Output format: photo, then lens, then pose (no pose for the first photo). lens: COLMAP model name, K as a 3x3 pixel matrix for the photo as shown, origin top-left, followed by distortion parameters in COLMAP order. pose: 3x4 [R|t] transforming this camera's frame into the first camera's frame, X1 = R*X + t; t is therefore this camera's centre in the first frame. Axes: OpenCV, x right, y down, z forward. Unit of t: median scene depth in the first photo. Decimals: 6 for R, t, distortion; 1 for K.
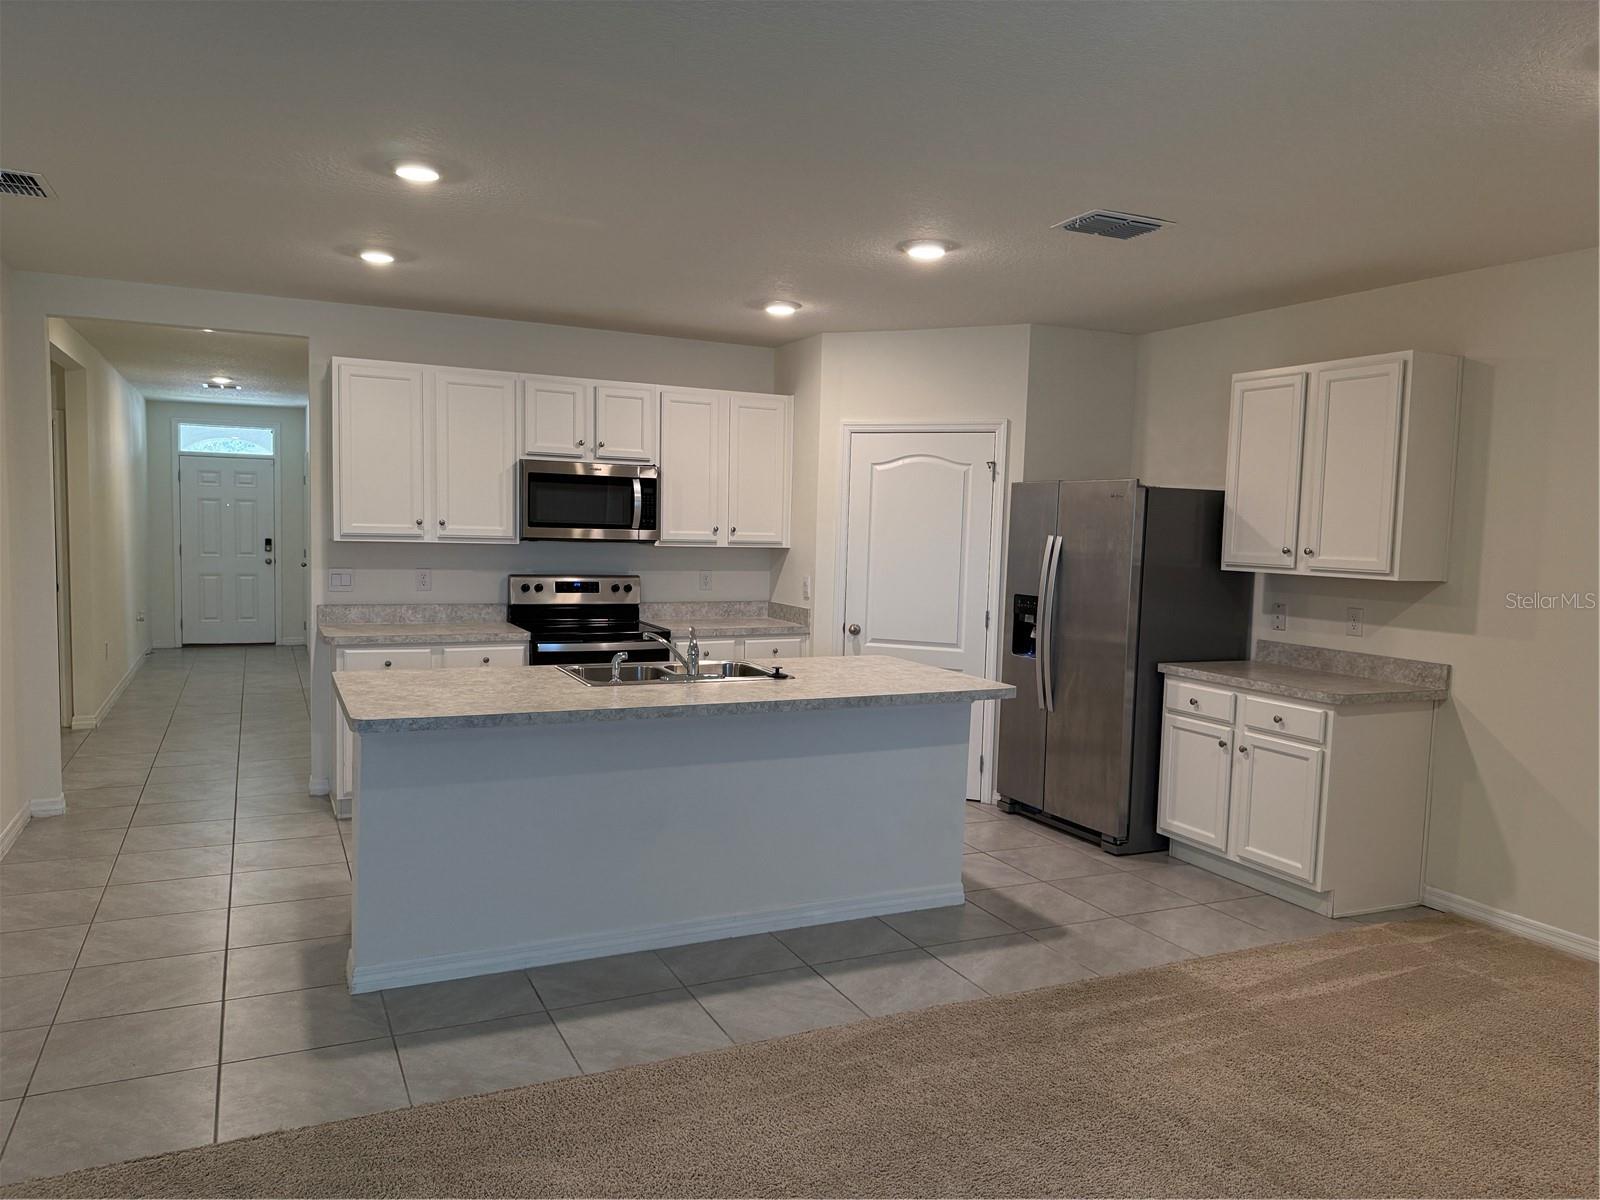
lens RADIAL K [[1133.3, 0, 763.0], [0, 1133.3, 611.5], [0, 0, 1]] dist [0.003521, -0.026642]
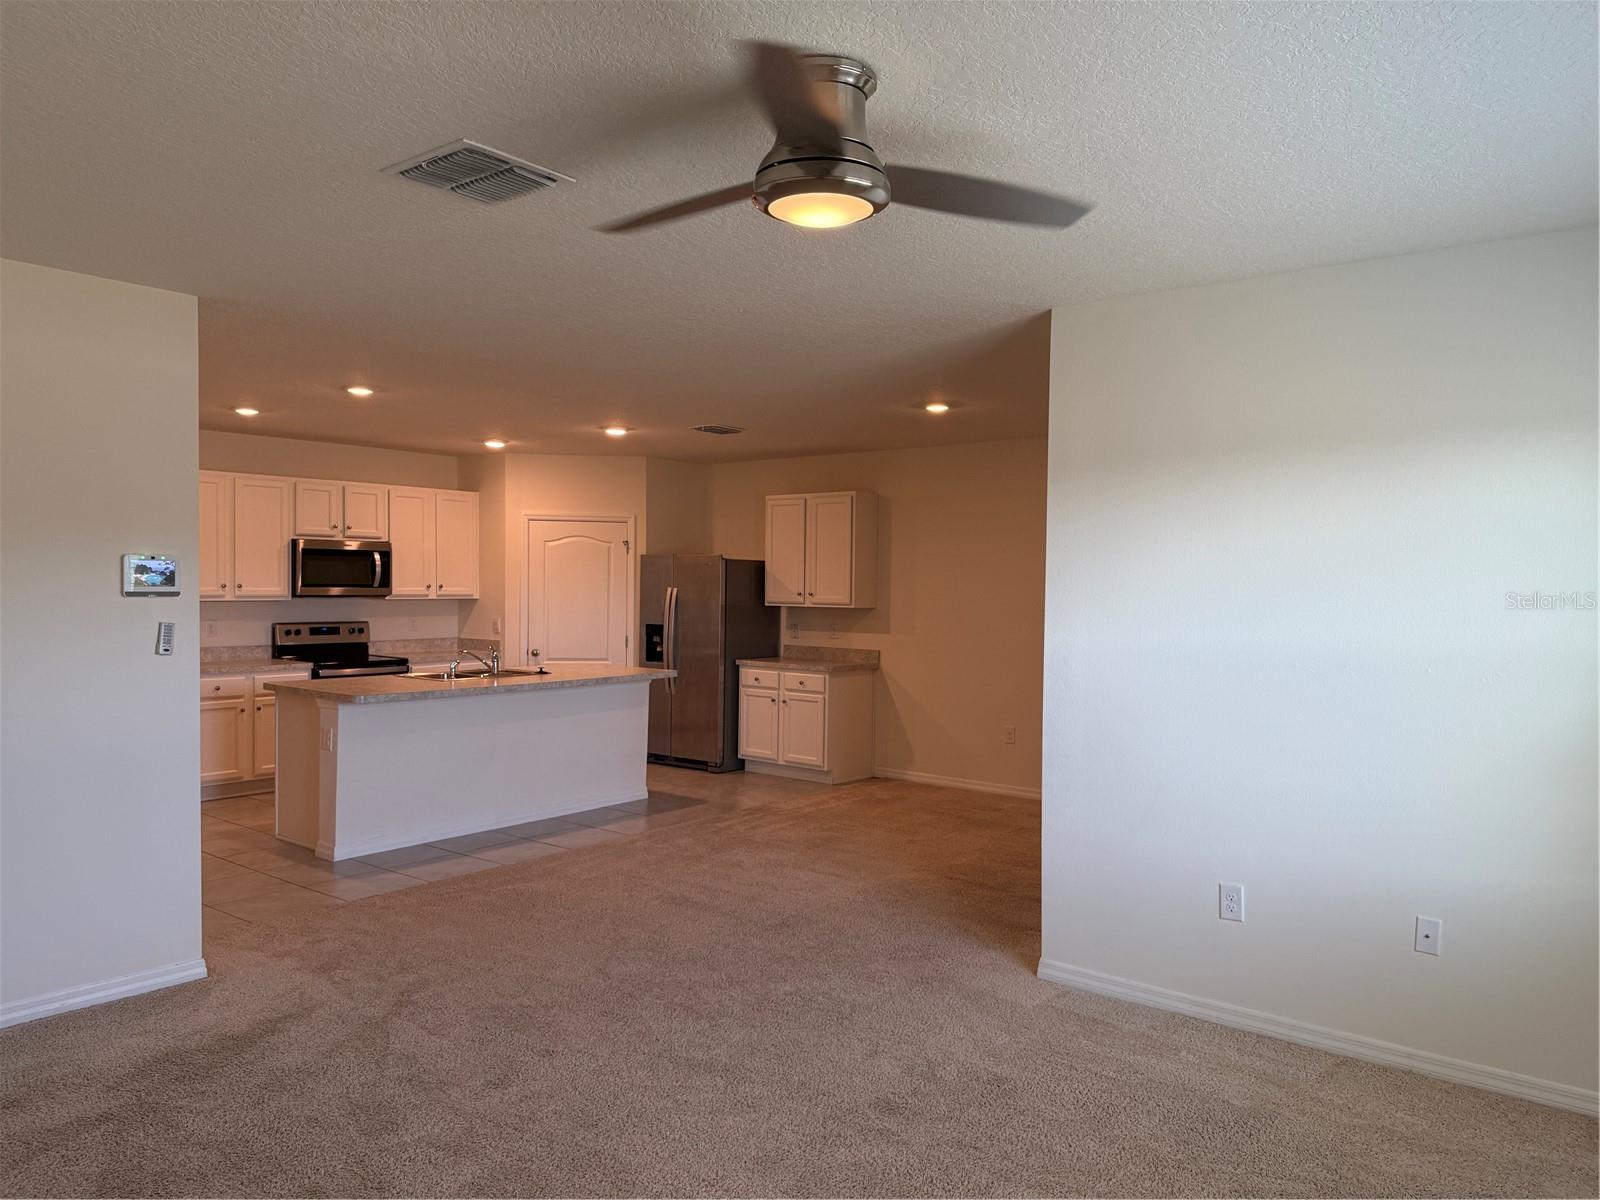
lens RADIAL K [[1133.3, 0, 799.7], [0, 1133.3, 601.8], [0, 0, 1]] dist [0.003521, -0.026642]
pose [[0.891206, -0.023010, 0.453014, -0.330501], [0.046220, 0.998121, -0.040230, 0.029901], [-0.451237, 0.056792, 0.890595, -0.567271]]
